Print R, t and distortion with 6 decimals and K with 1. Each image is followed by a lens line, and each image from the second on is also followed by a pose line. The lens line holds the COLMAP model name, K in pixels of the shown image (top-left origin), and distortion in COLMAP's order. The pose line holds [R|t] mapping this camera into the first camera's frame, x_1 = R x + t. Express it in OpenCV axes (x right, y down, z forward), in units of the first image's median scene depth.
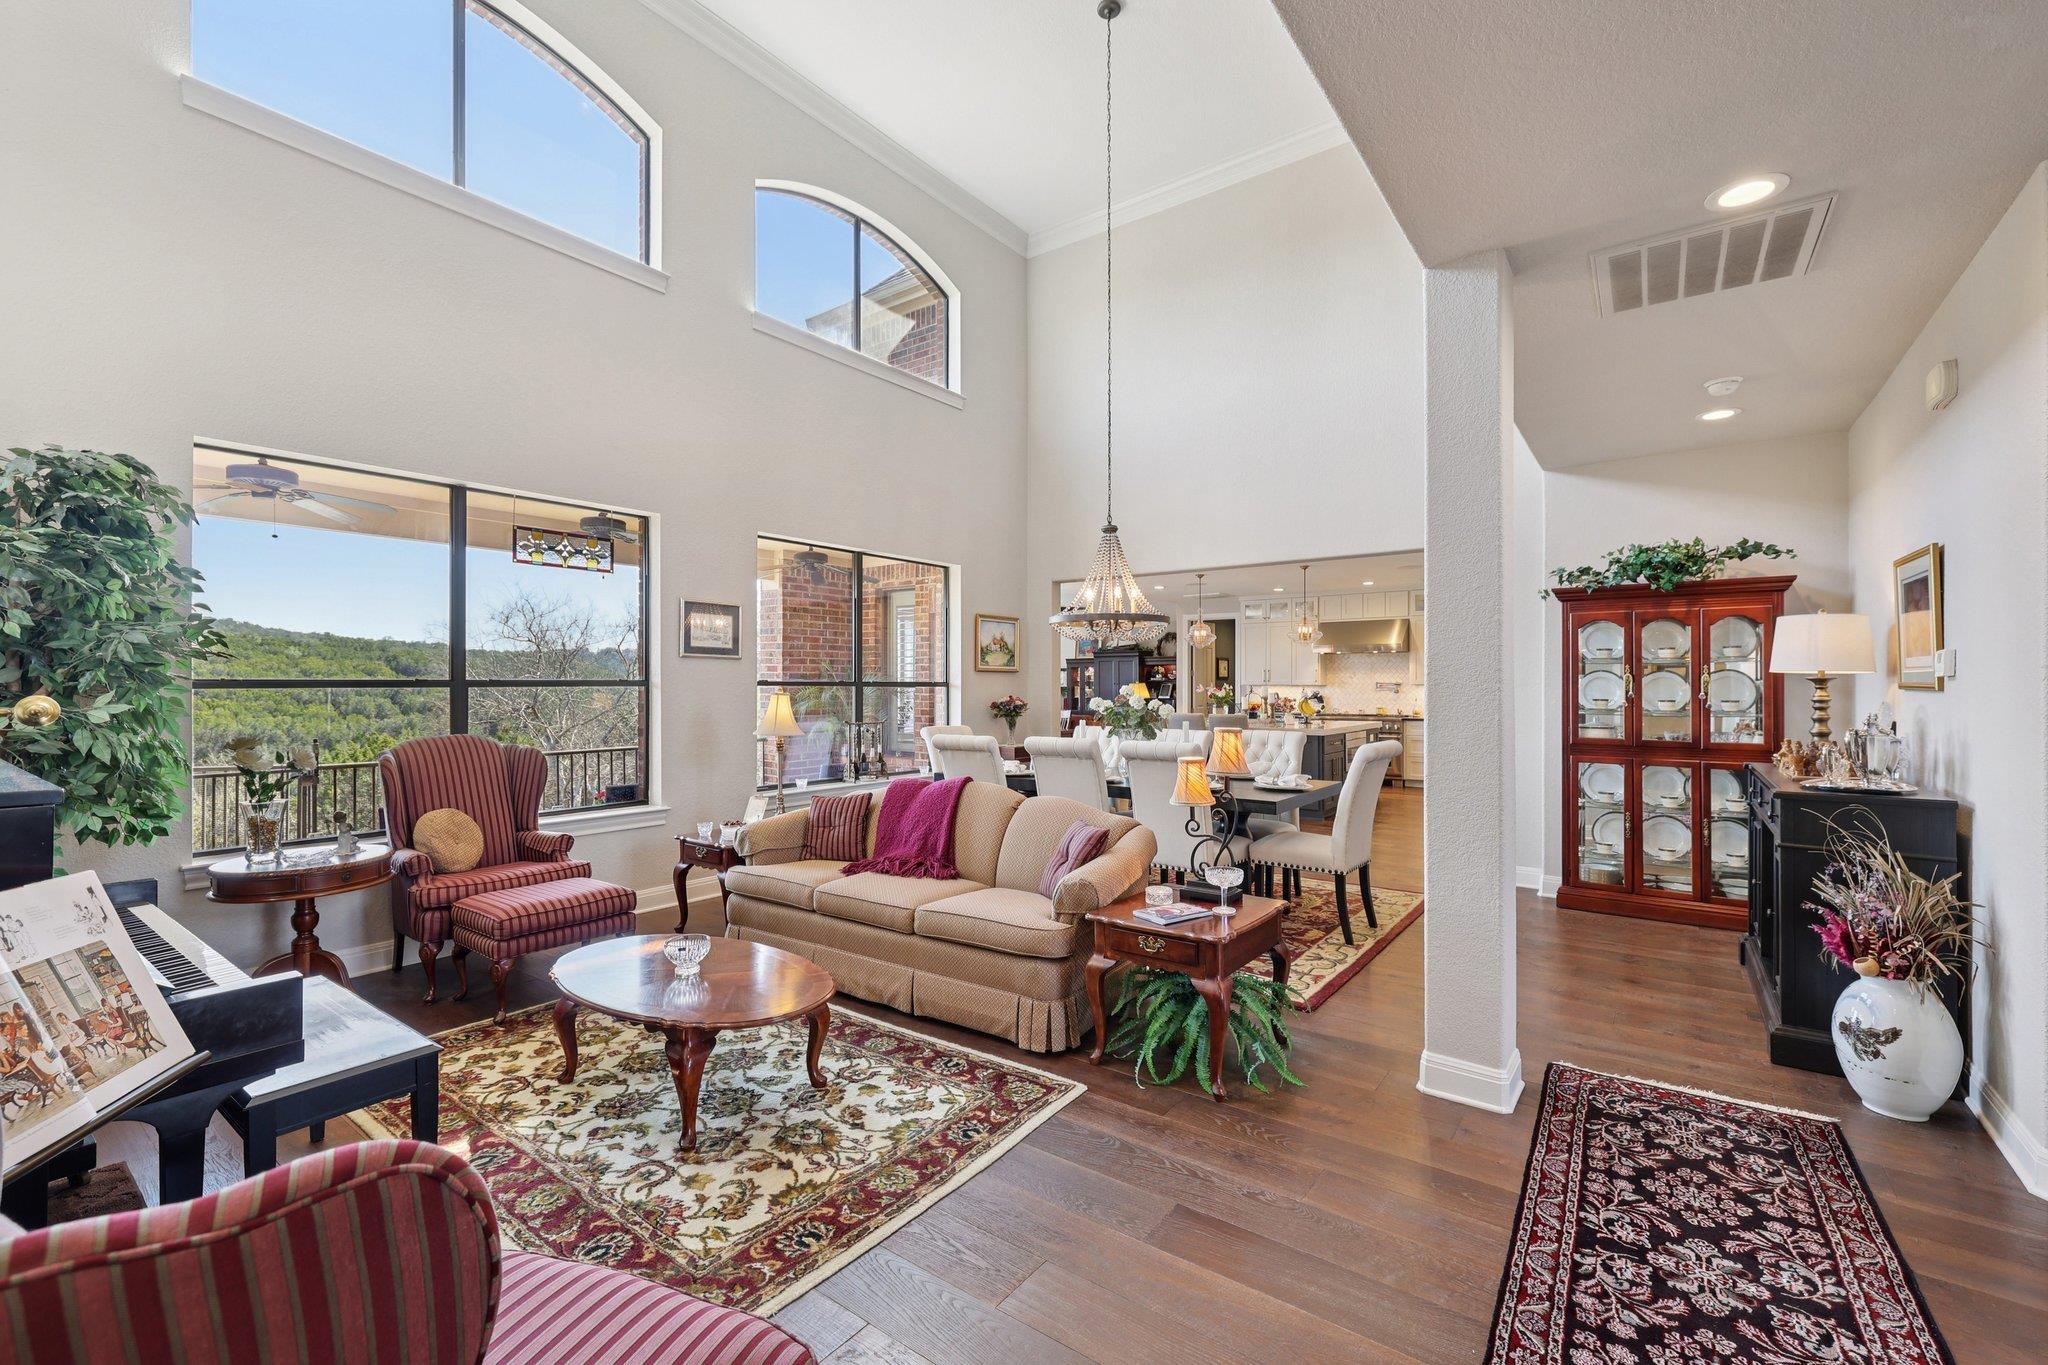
lens RADIAL K [[882.0, 0, 1022.6], [0, 882.0, 681.3], [0, 0, 1]] dist [0.003744, 0.000550]
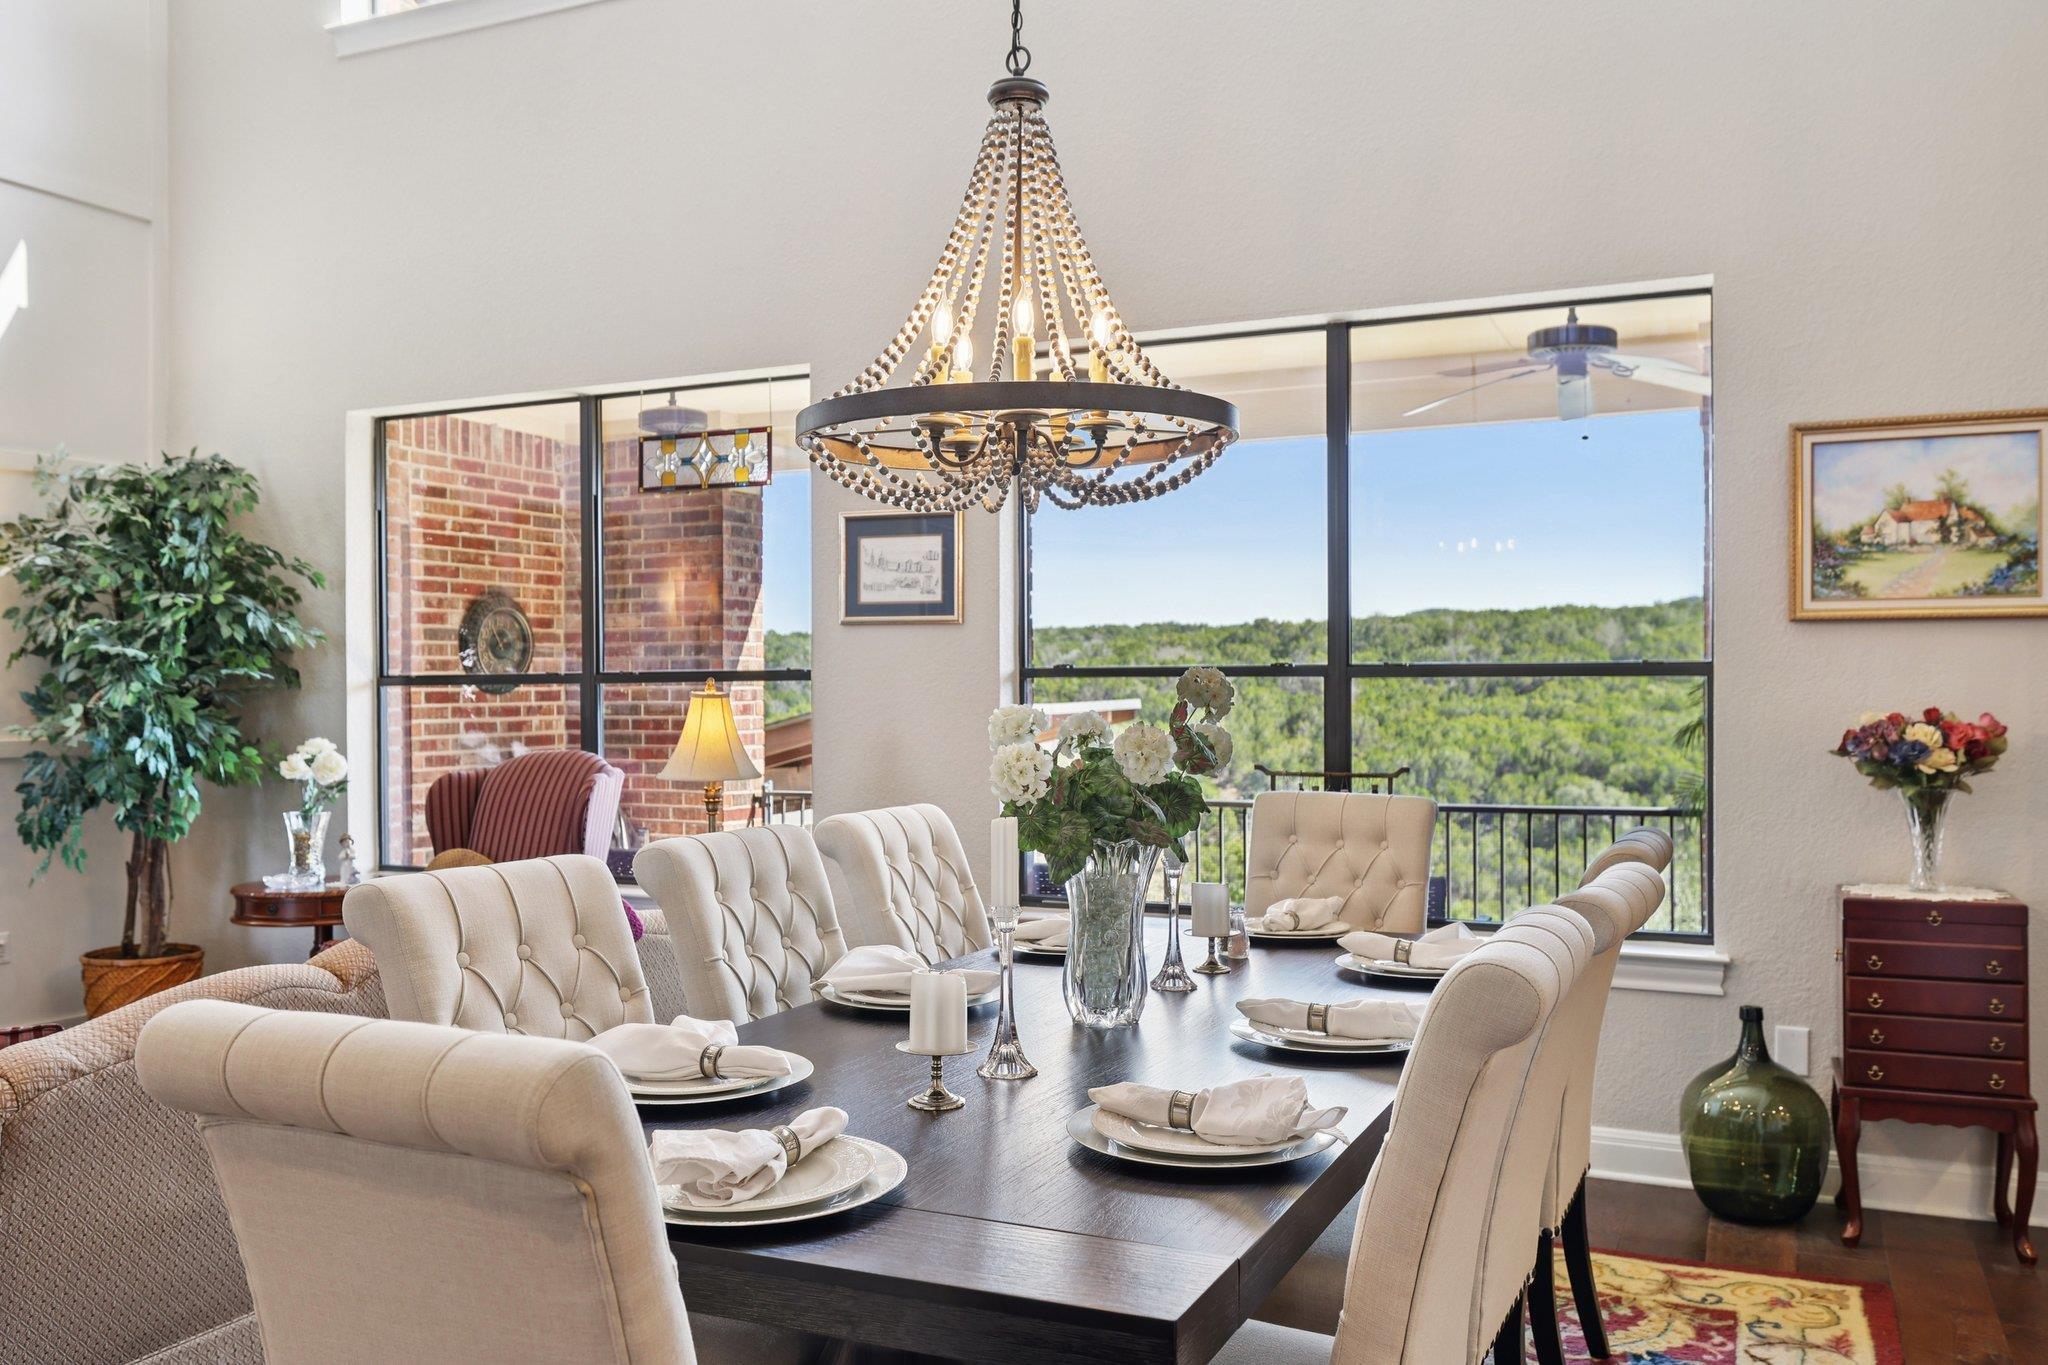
lens RADIAL K [[1689.3, 0, 1022.8], [0, 1689.3, 680.9], [0, 0, 1]] dist [0.006485, 0.000869]
pose [[0.175914, 0.000695, -0.984405, 0.501893], [0.010805, 0.999938, 0.002637, 0.003881], [0.984346, -0.011100, 0.175895, 0.732299]]
